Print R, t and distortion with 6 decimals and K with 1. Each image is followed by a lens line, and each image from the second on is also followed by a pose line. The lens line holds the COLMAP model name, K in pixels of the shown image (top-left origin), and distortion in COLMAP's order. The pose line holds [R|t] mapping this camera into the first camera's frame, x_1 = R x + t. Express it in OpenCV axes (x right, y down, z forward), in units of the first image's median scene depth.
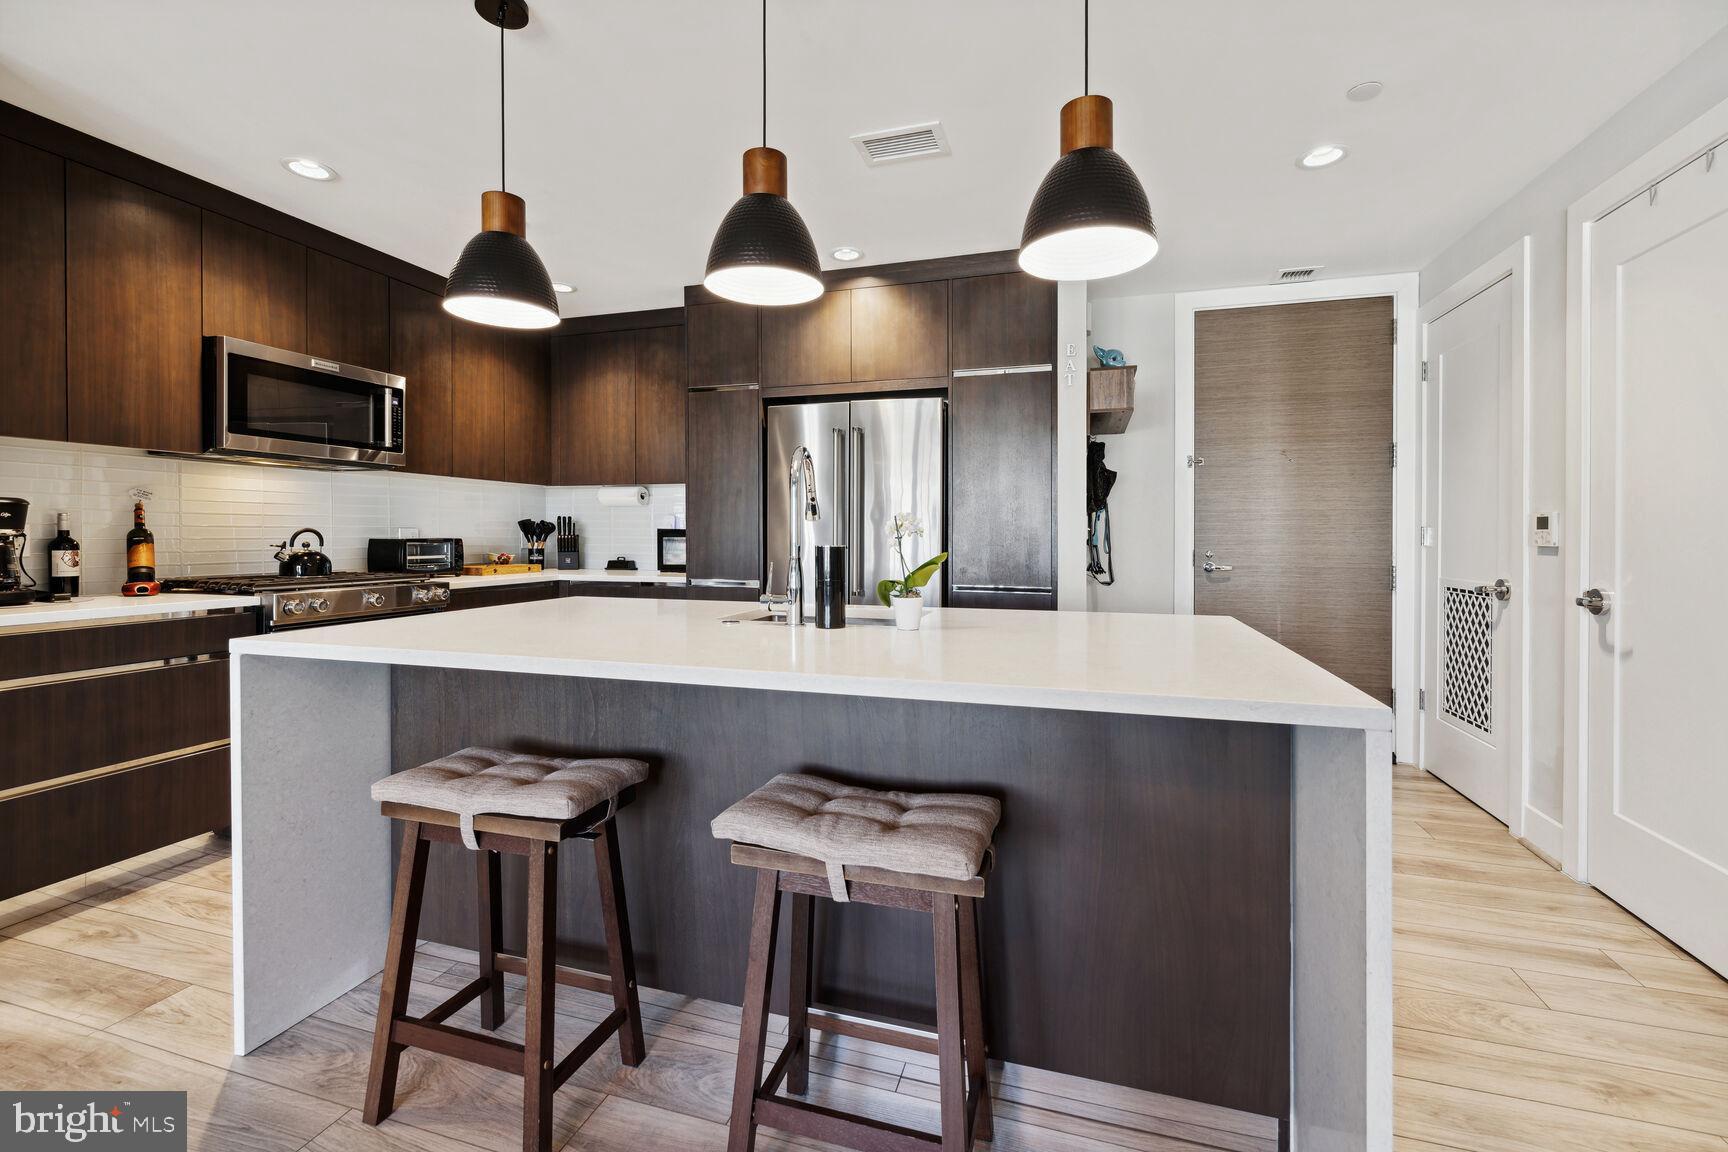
lens RADIAL K [[739.1, 0, 862.0], [0, 739.1, 531.9], [0, 0, 1]] dist [0.000504, -0.000469]
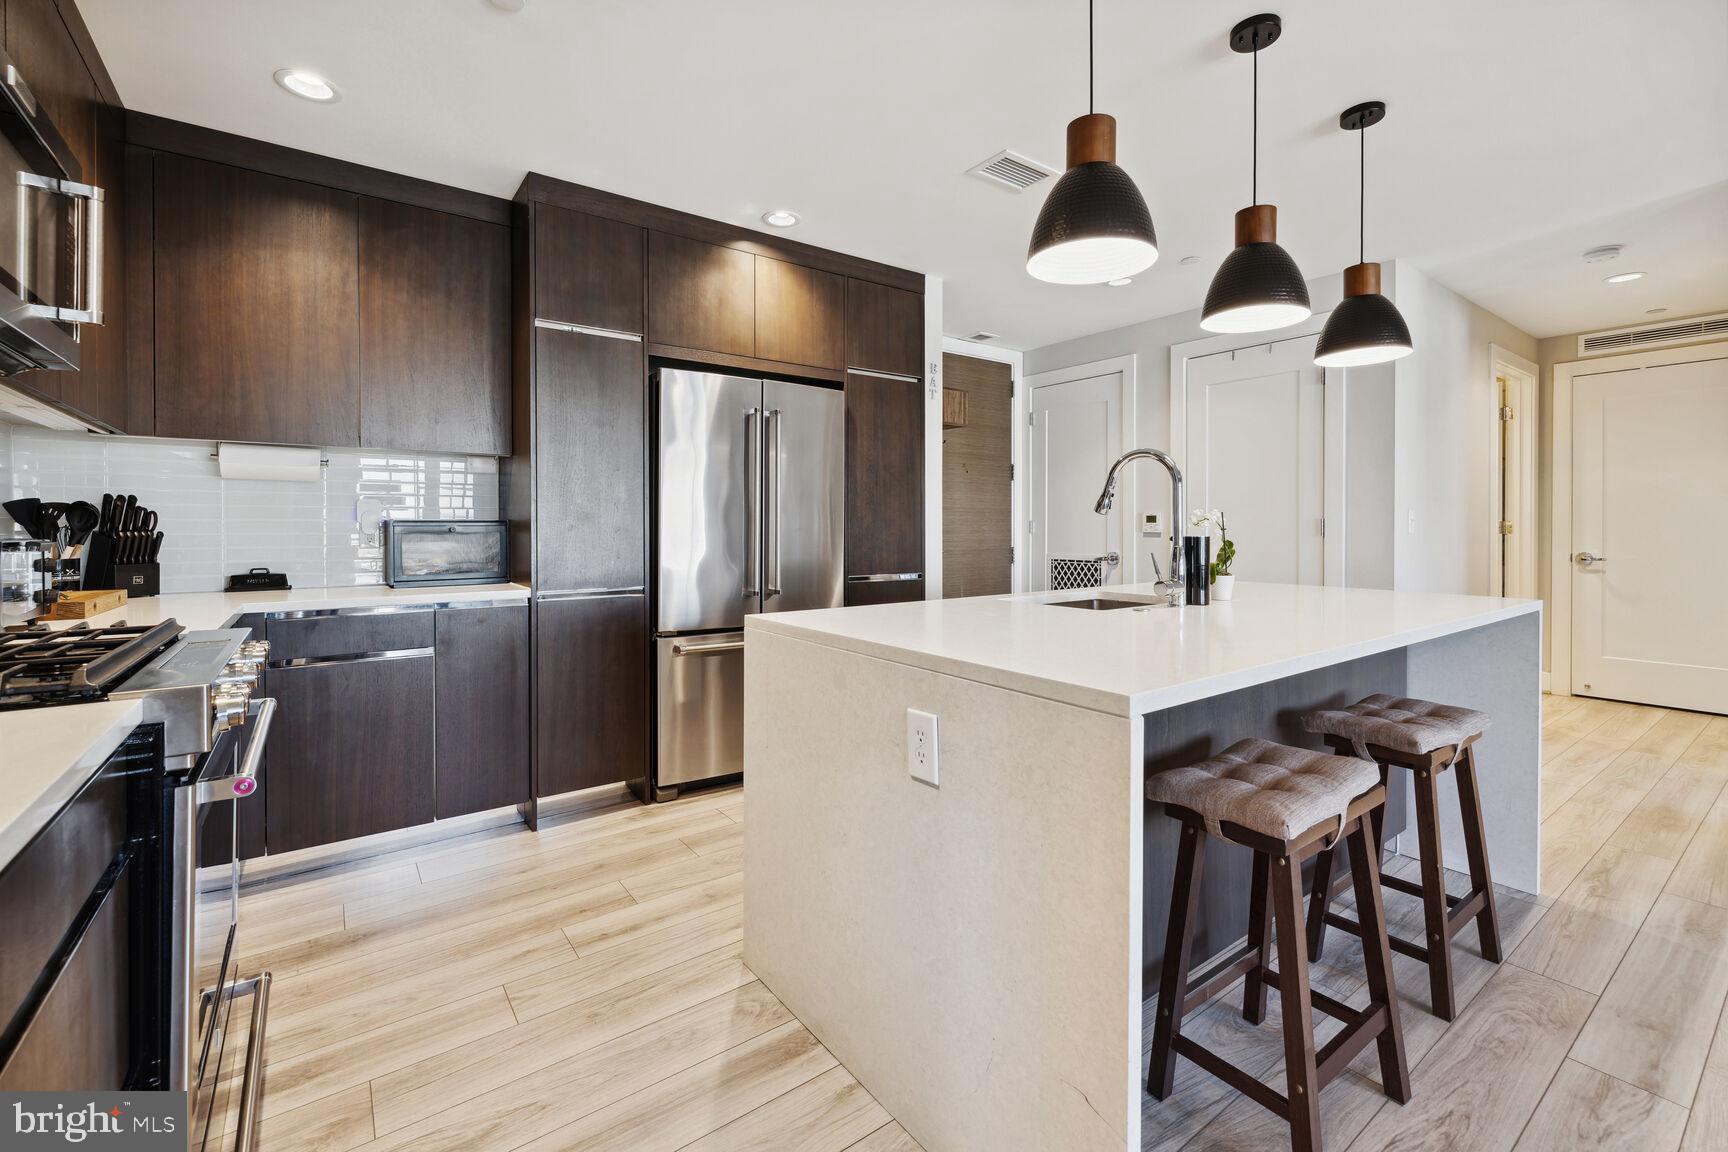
lens RADIAL K [[739.1, 0, 862.0], [0, 739.1, 531.9], [0, 0, 1]] dist [0.000504, -0.000469]
pose [[0.596780, -0.009191, 0.802352, -0.654153], [0.000012, 0.999935, 0.011445, -0.001412], [-0.802405, -0.006820, 0.596741, 0.355045]]
